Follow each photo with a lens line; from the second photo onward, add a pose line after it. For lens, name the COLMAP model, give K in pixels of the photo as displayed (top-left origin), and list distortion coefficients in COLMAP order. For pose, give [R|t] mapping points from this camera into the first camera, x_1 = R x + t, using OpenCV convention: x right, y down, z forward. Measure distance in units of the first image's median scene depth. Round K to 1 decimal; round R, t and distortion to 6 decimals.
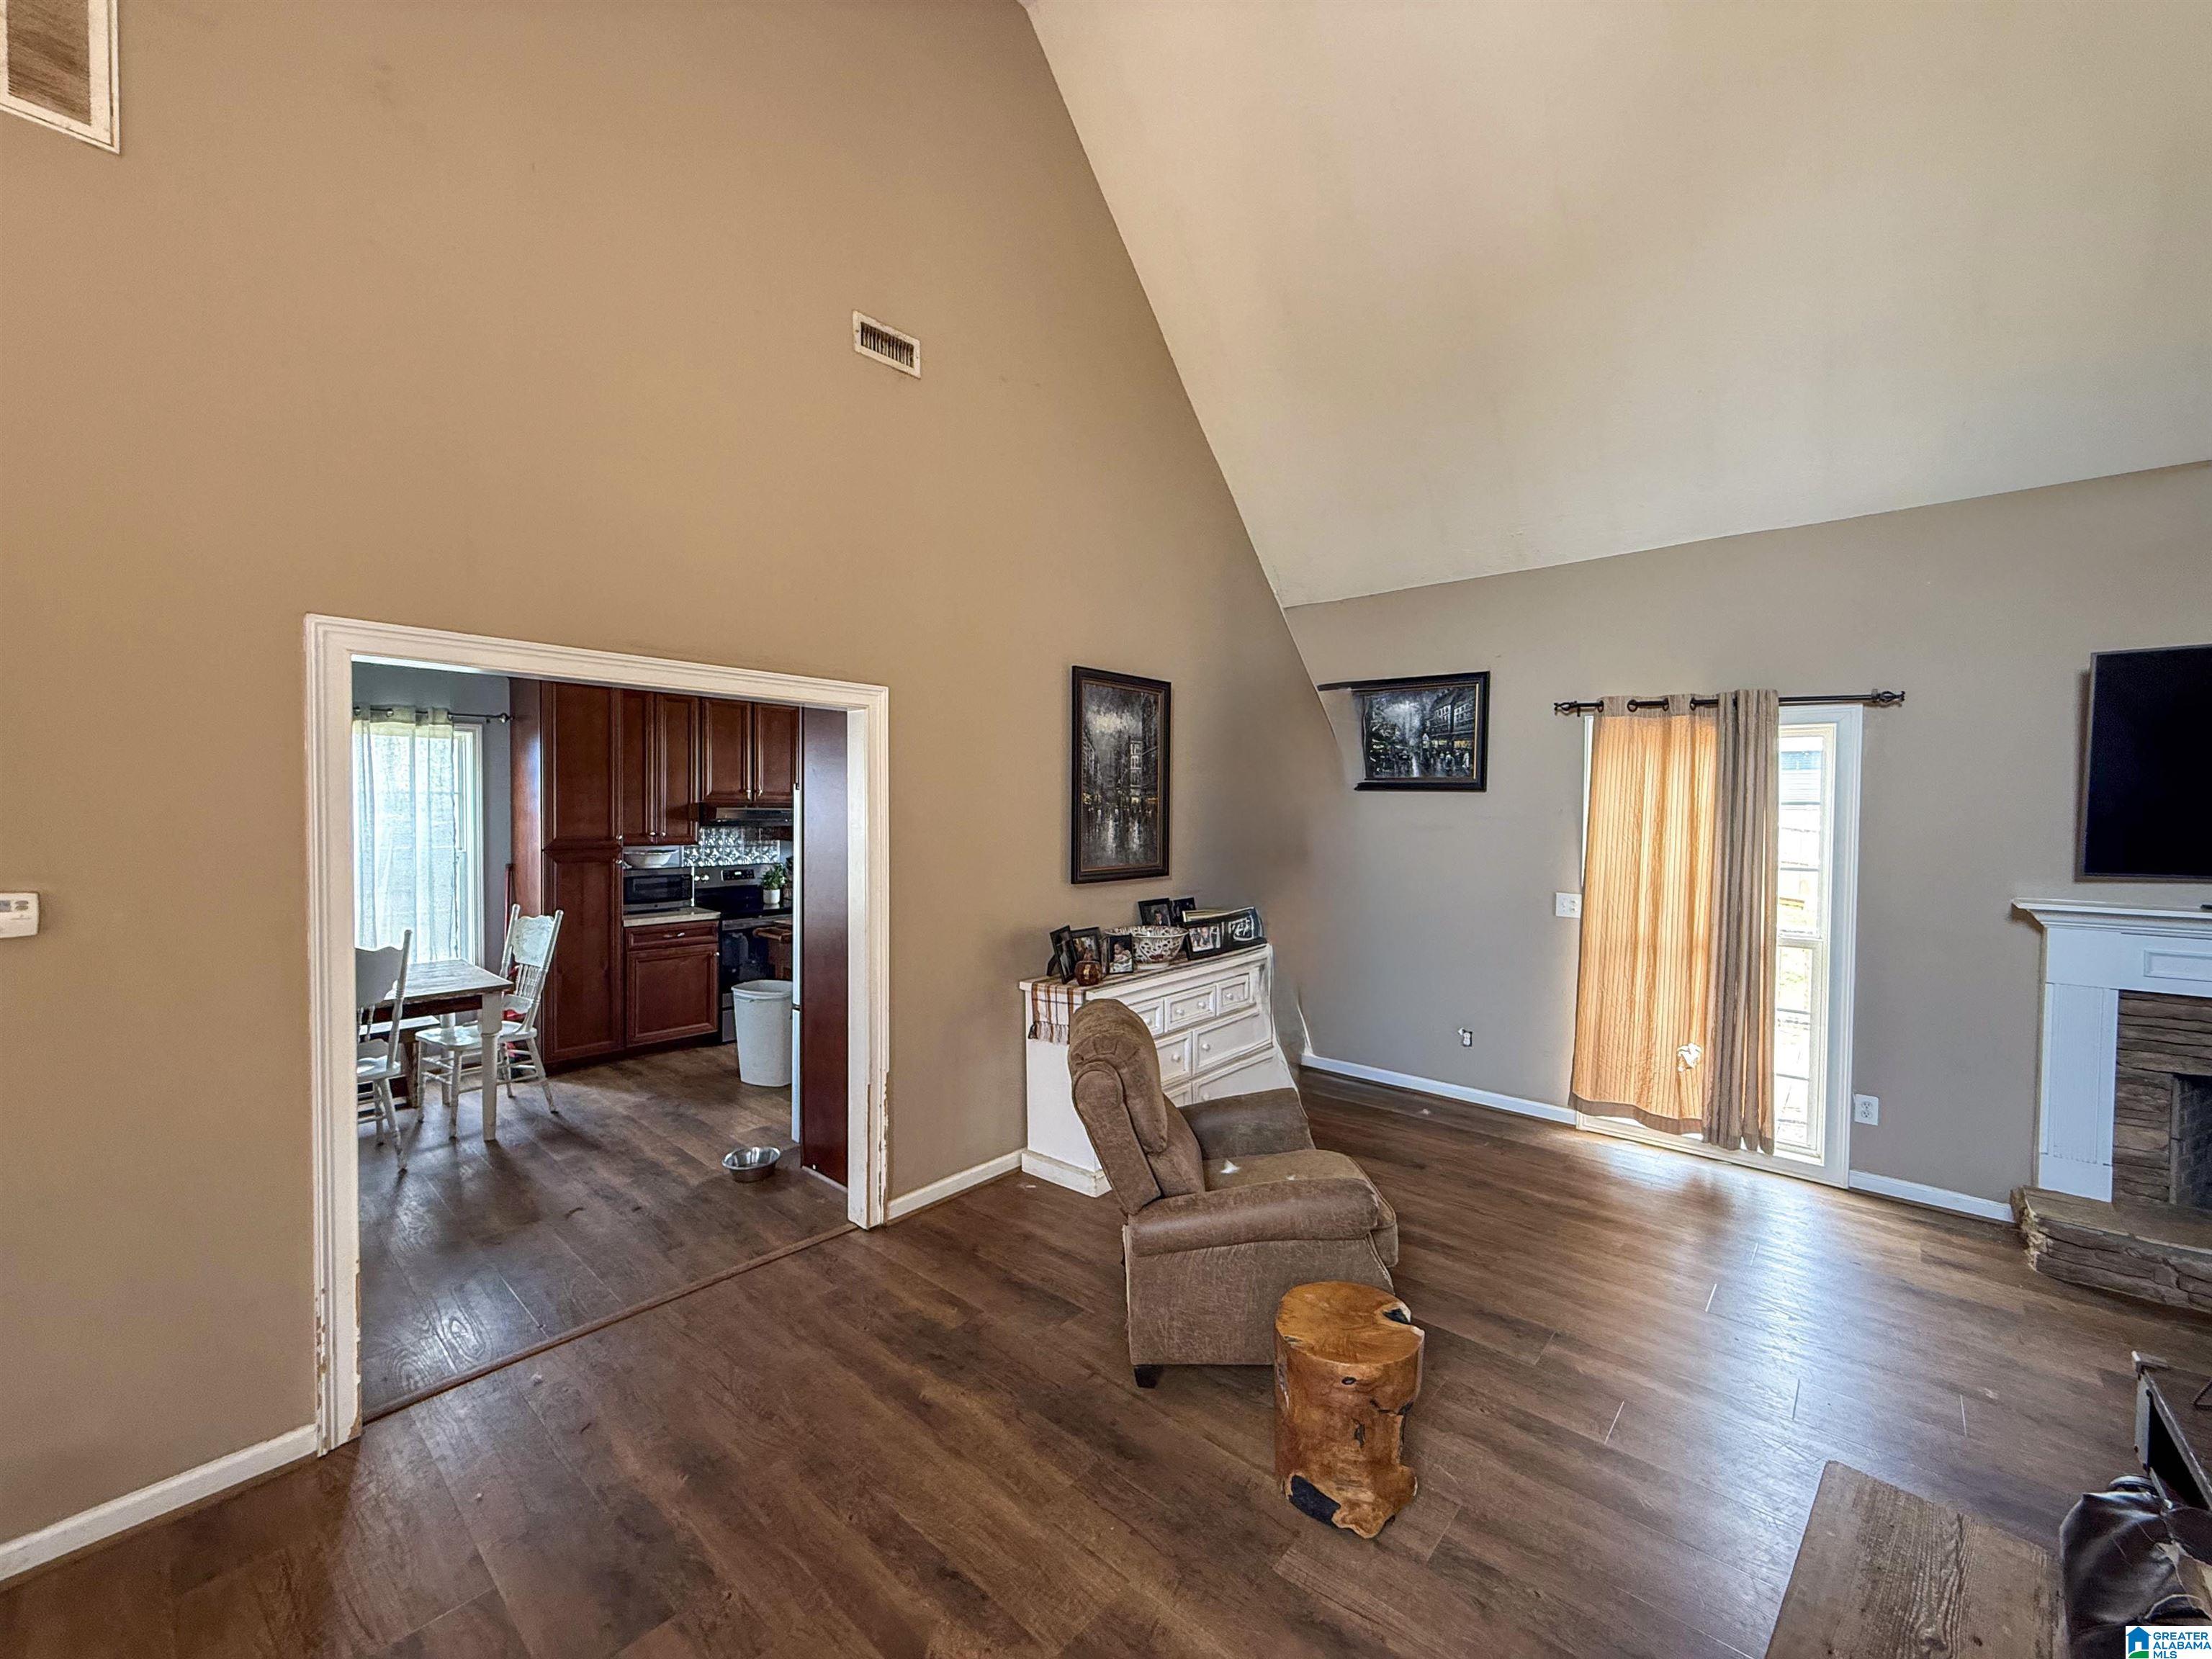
lens RADIAL K [[890.1, 0, 1106.0], [0, 890.1, 829.5], [0, 0, 1]] dist [-0.000635, 0.000163]
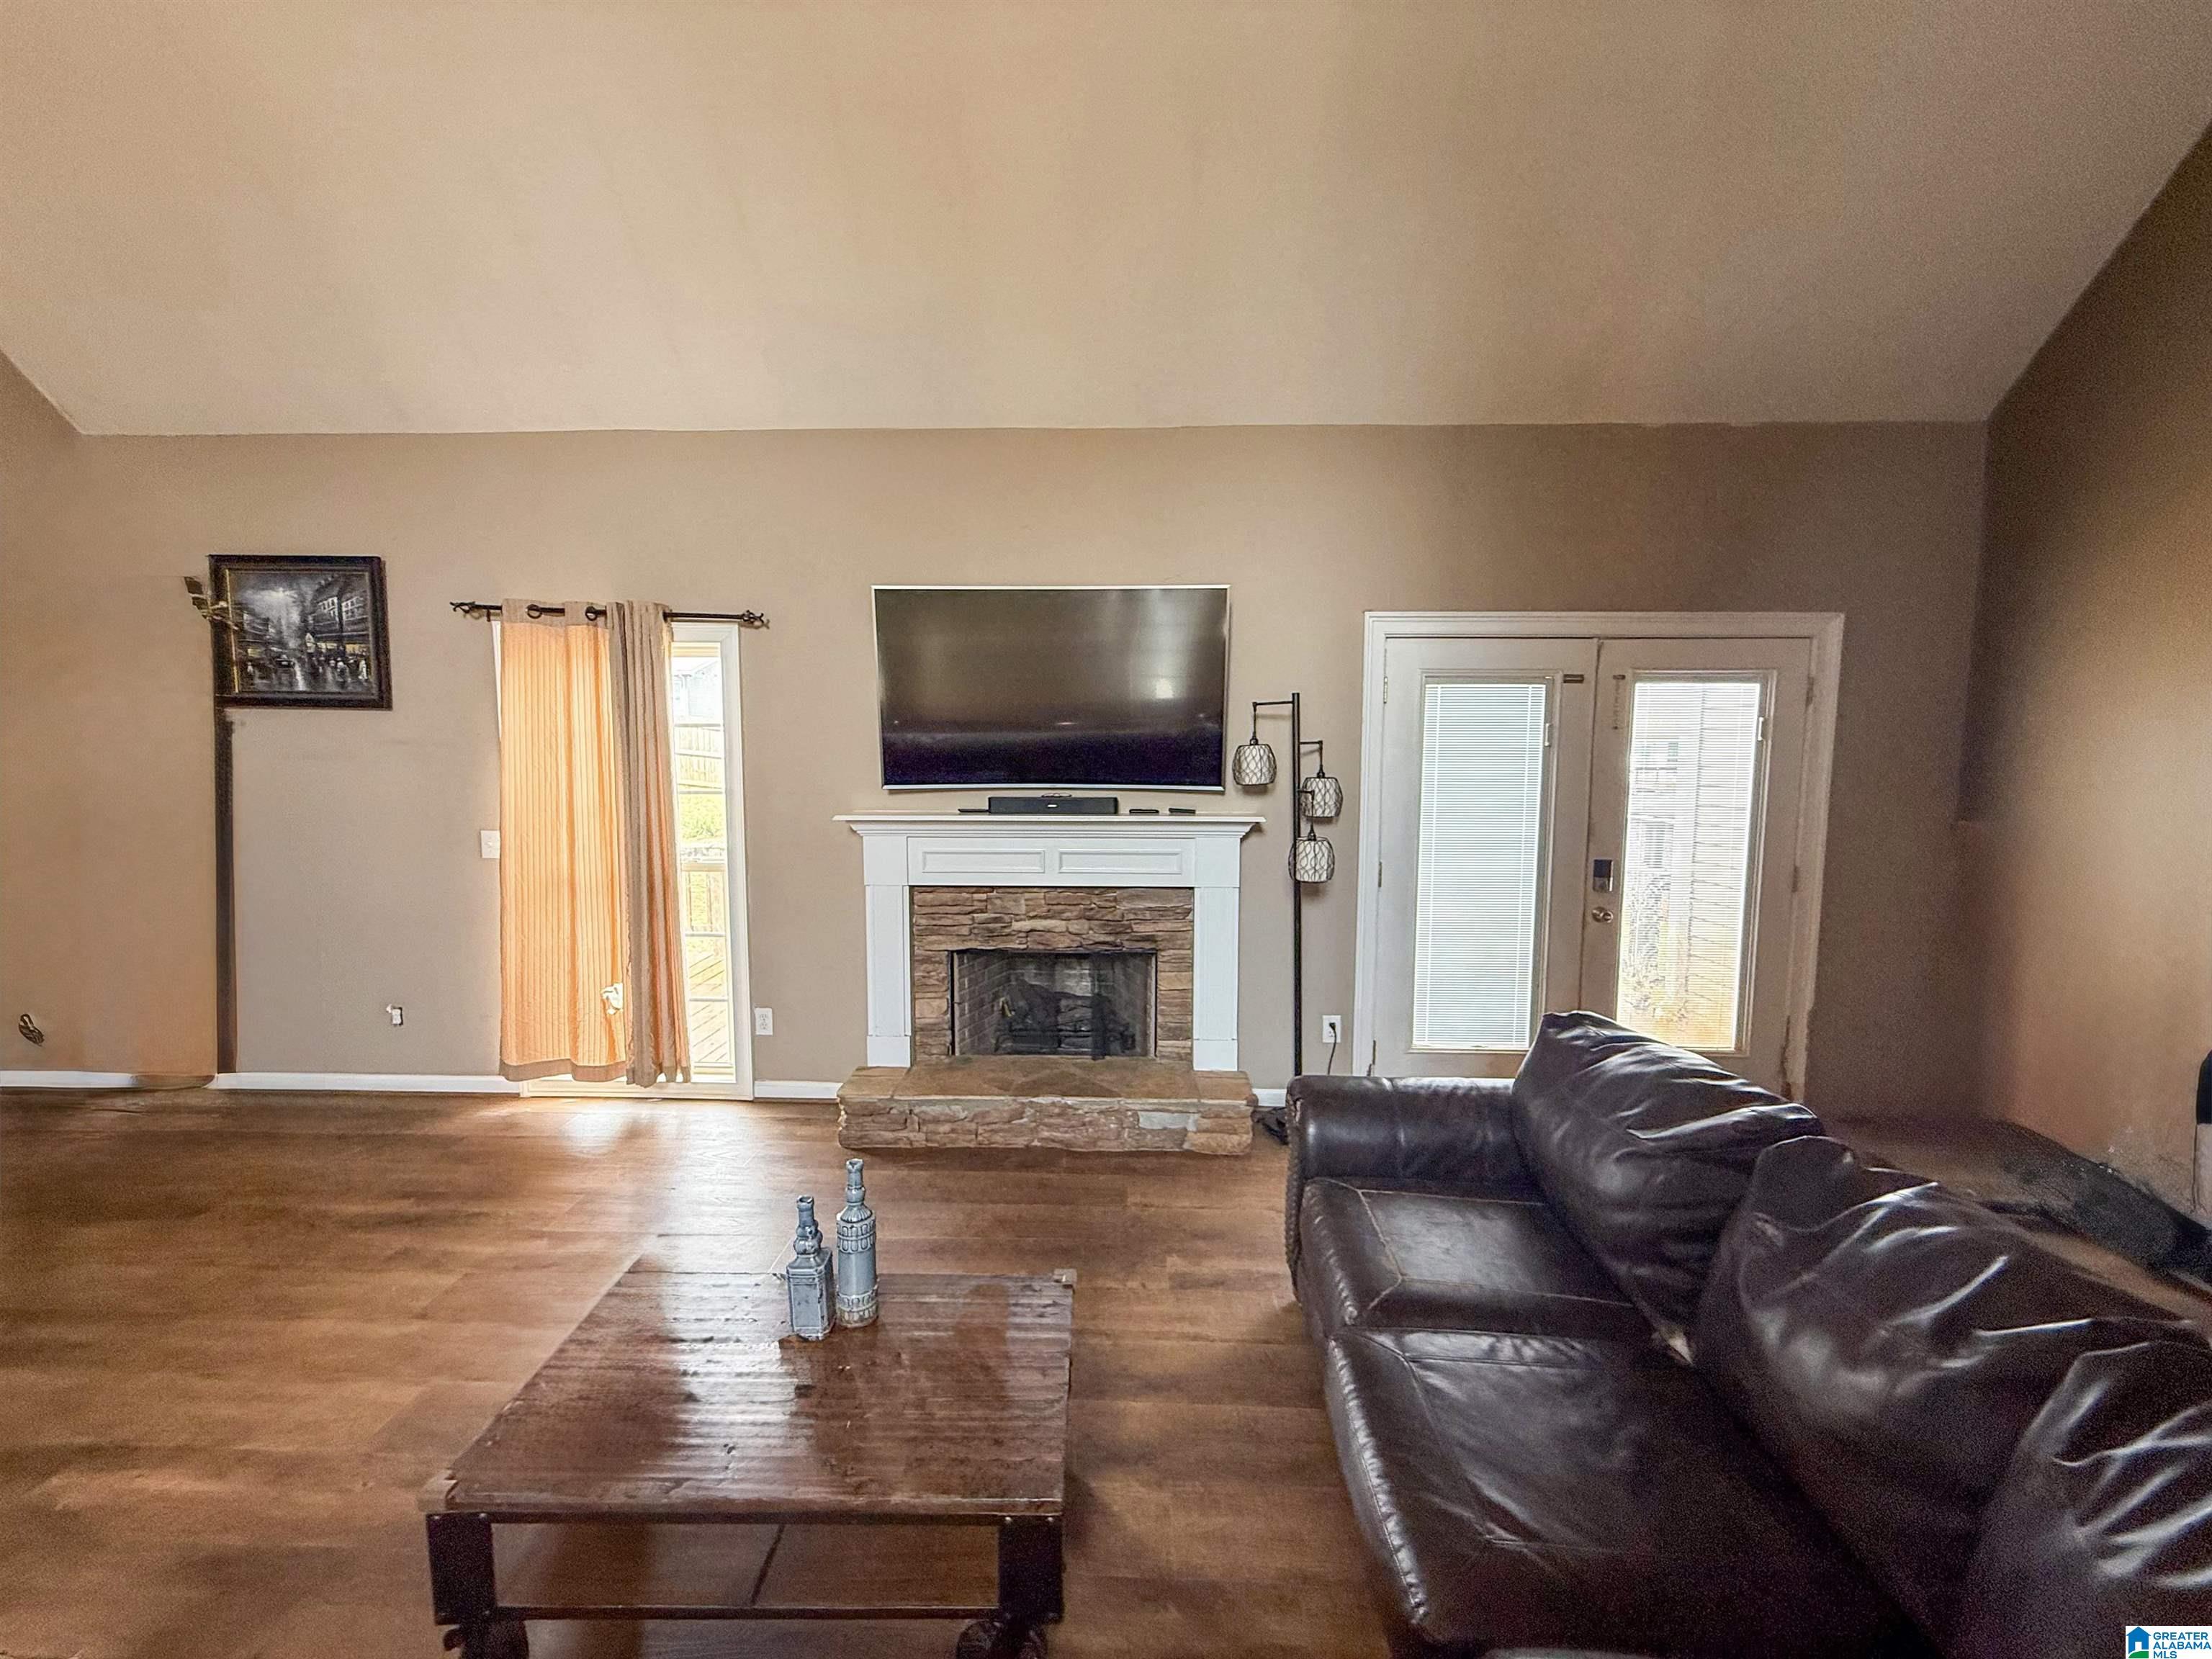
lens RADIAL K [[890.1, 0, 1106.0], [0, 890.1, 829.5], [0, 0, 1]] dist [-0.000635, 0.000163]
pose [[0.764027, -0.061600, 0.642237, 0.450772], [0.019409, 0.997176, 0.072554, 0.021470], [-0.644893, -0.042968, 0.763064, -0.034571]]
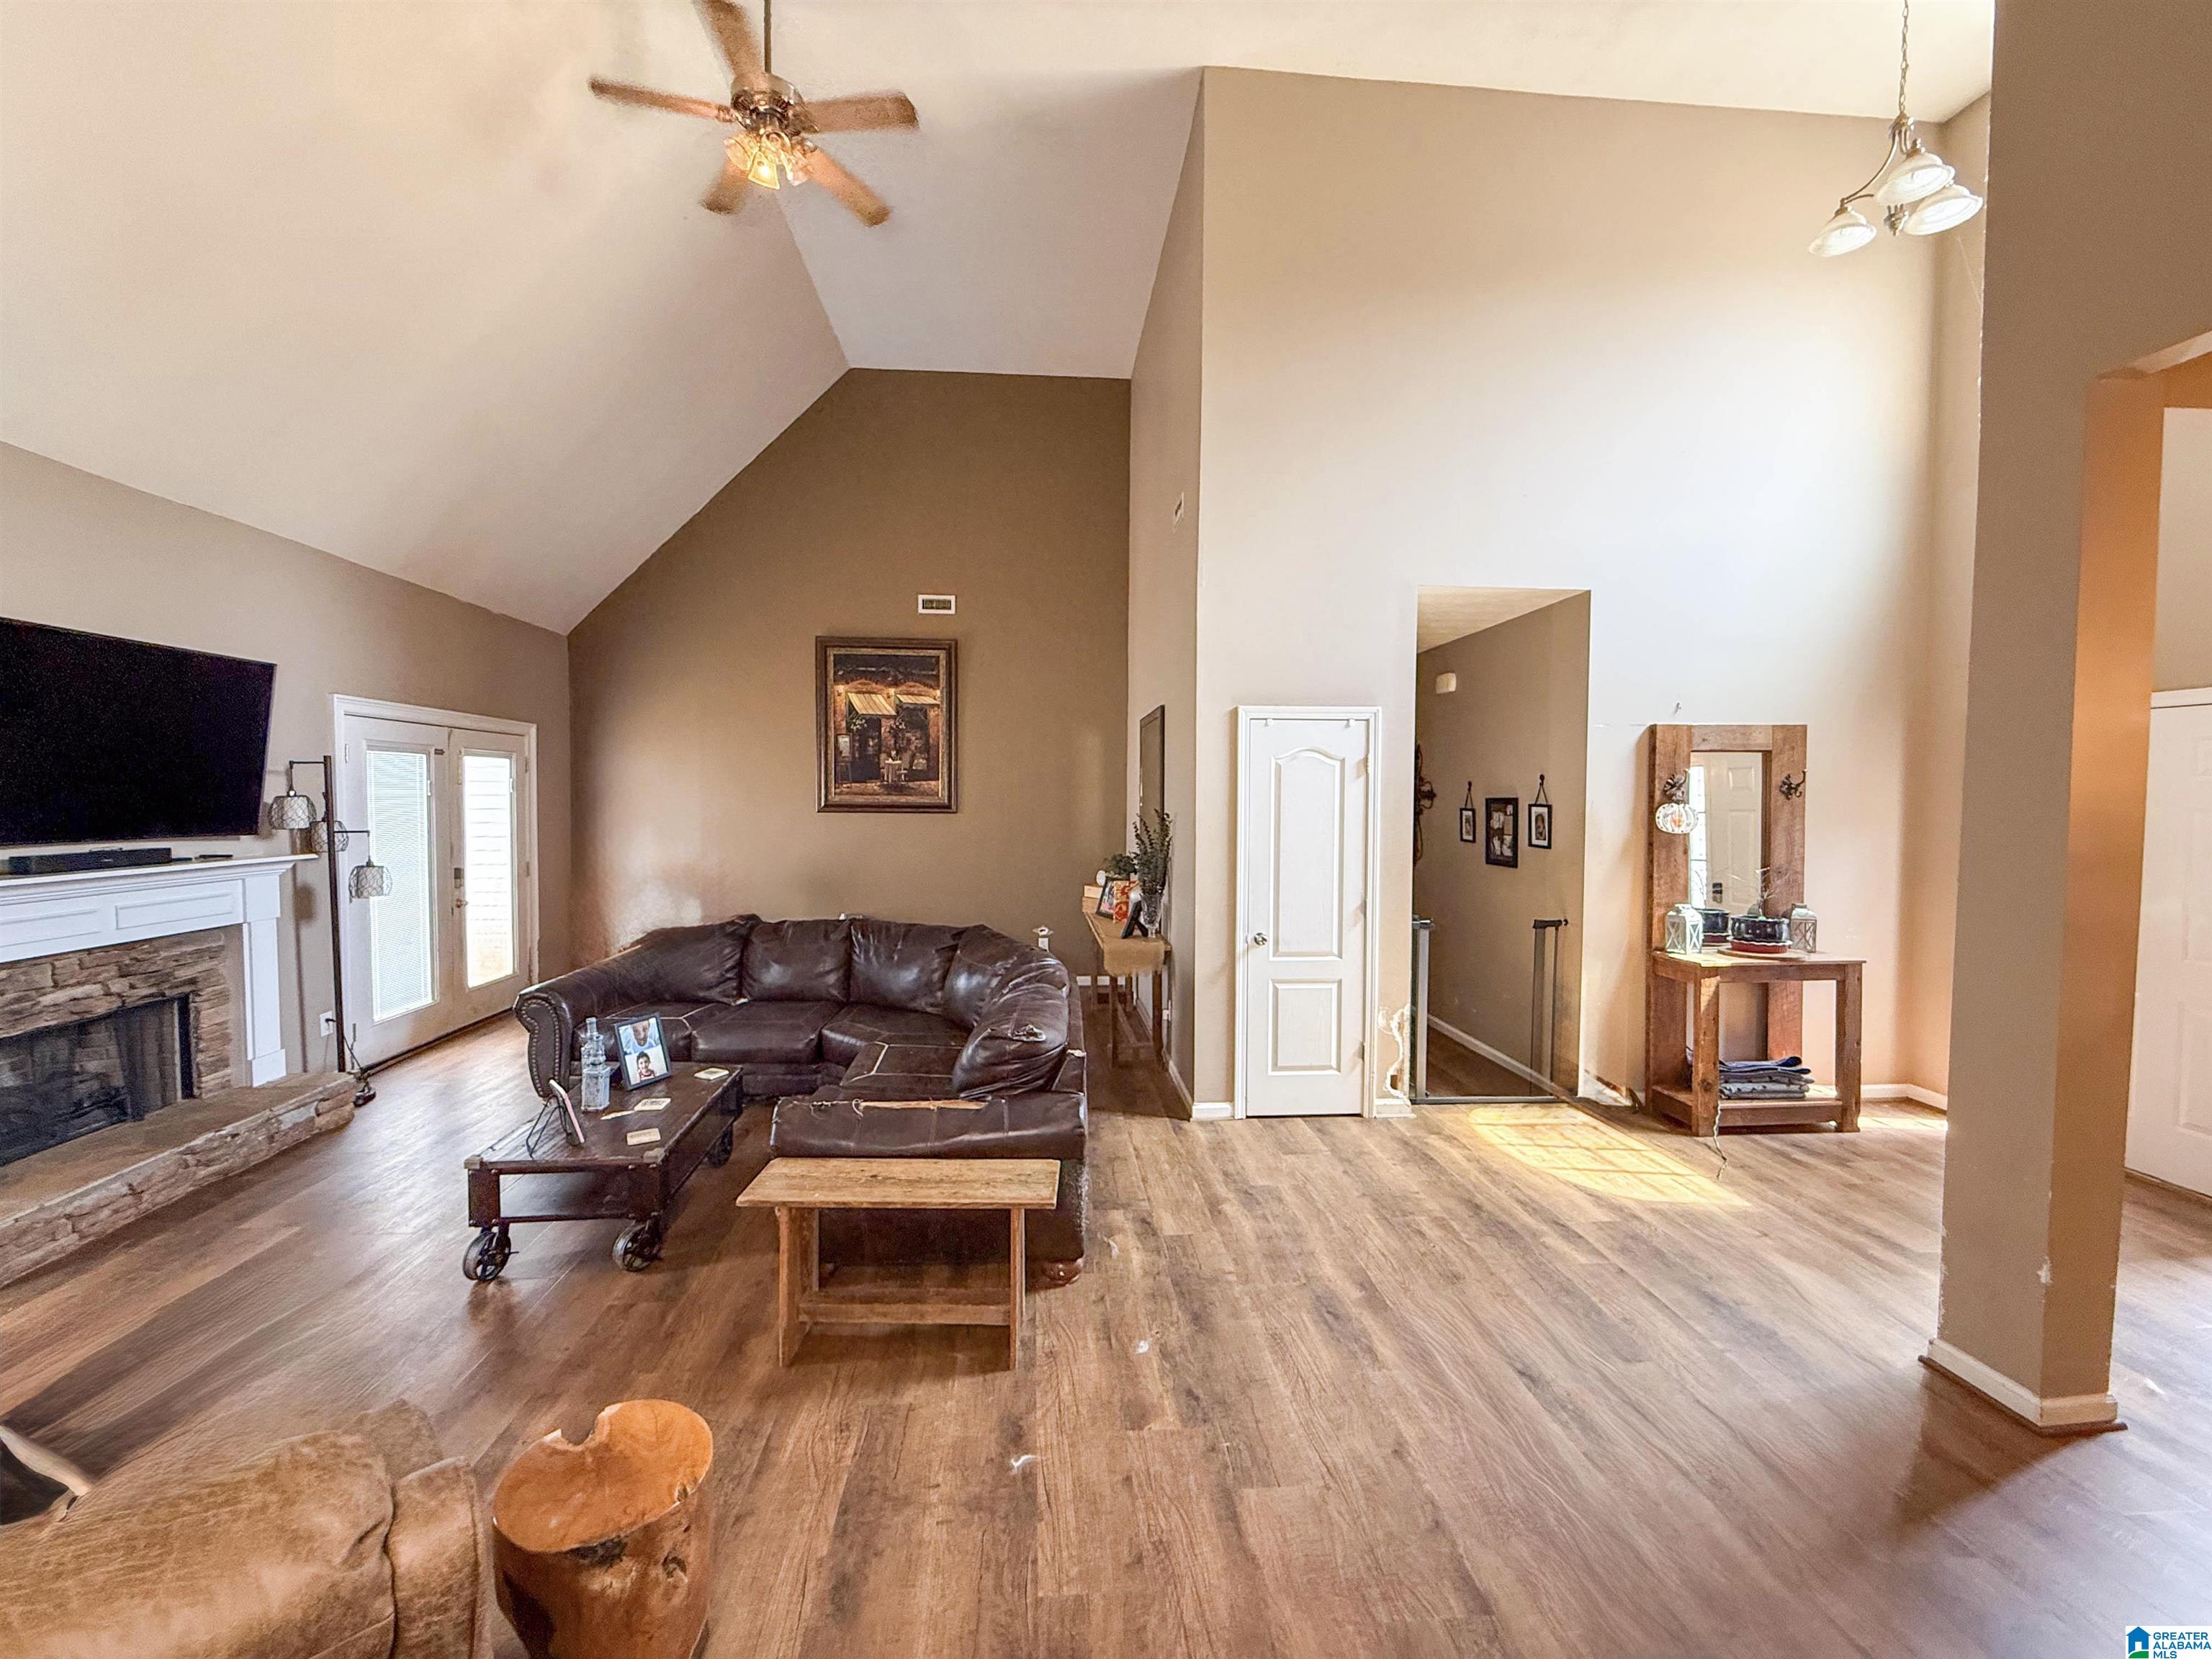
lens RADIAL K [[890.1, 0, 1106.0], [0, 890.1, 829.5], [0, 0, 1]] dist [-0.000635, 0.000163]
pose [[-0.728034, -0.038620, 0.684452, -0.269321], [0.007229, 0.997924, 0.063998, -0.014586], [-0.685502, 0.051541, -0.726244, 0.618707]]
